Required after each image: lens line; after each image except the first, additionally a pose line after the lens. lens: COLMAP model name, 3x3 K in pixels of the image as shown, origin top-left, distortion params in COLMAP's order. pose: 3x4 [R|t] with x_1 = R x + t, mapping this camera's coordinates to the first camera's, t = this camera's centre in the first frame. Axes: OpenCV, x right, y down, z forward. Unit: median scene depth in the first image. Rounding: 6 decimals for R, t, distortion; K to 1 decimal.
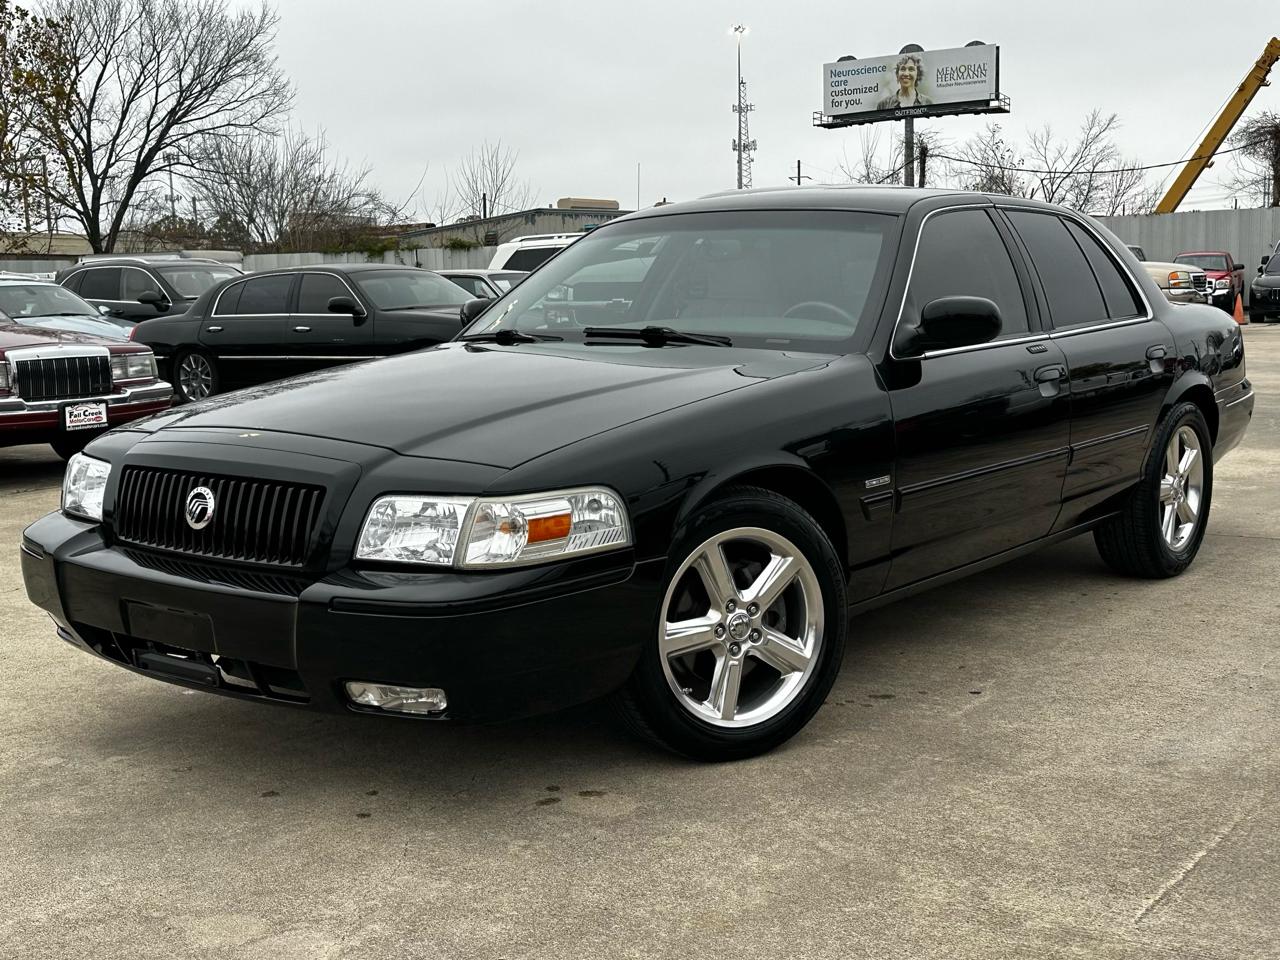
lens RADIAL K [[1528.1, 0, 632.0], [0, 1528.1, 502.2], [0, 0, 1]] dist [0.043187, 0.000000]
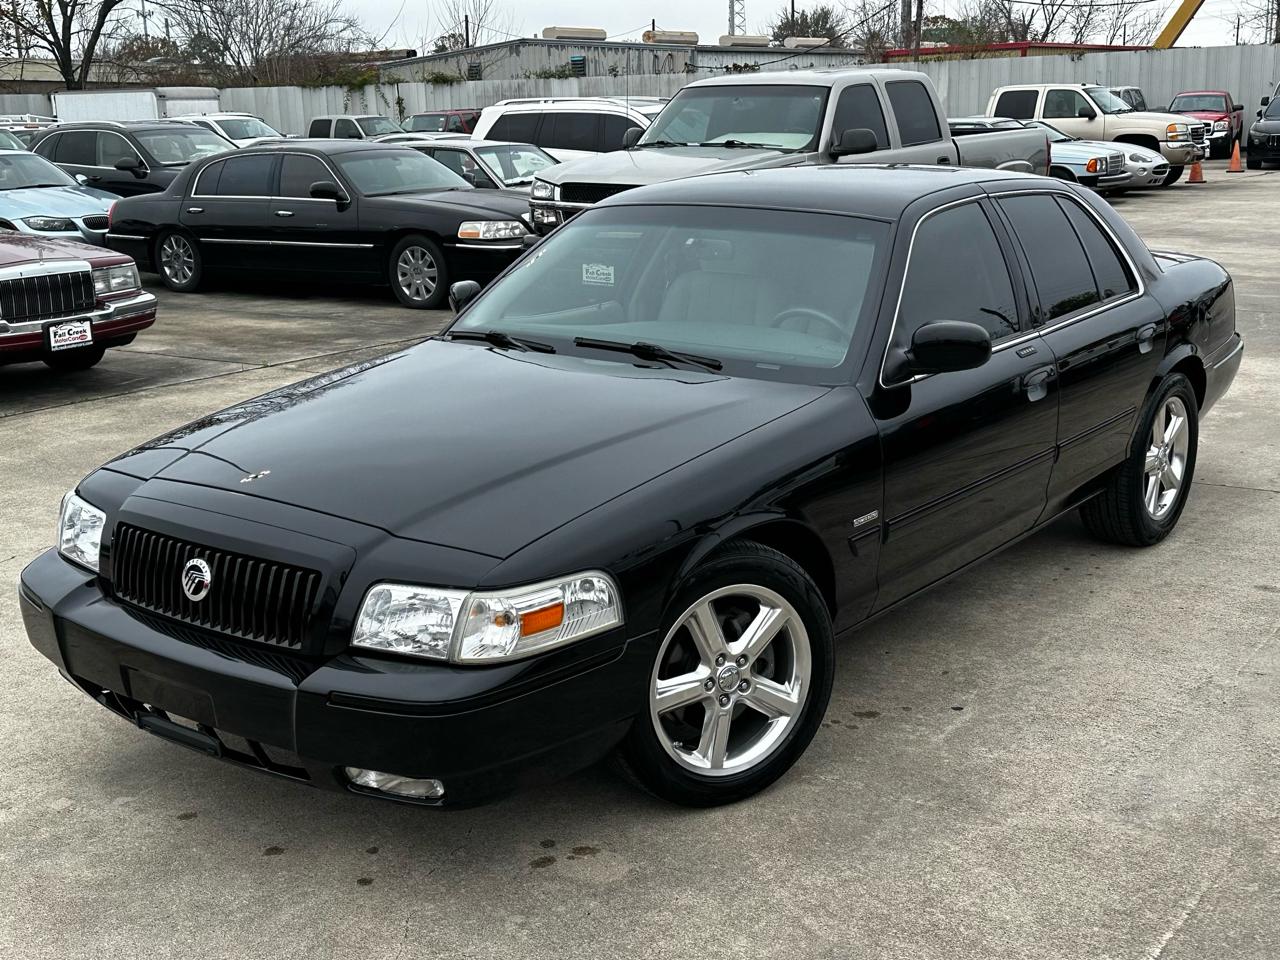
lens RADIAL K [[1528.1, 0, 634.8], [0, 1528.1, 502.1], [0, 0, 1]] dist [0.043187, 0.000000]
pose [[0.999953, -0.002815, 0.009303, -0.001639], [0.001782, 0.994012, 0.109260, -0.145376], [-0.009555, -0.109238, 0.993970, -0.004163]]
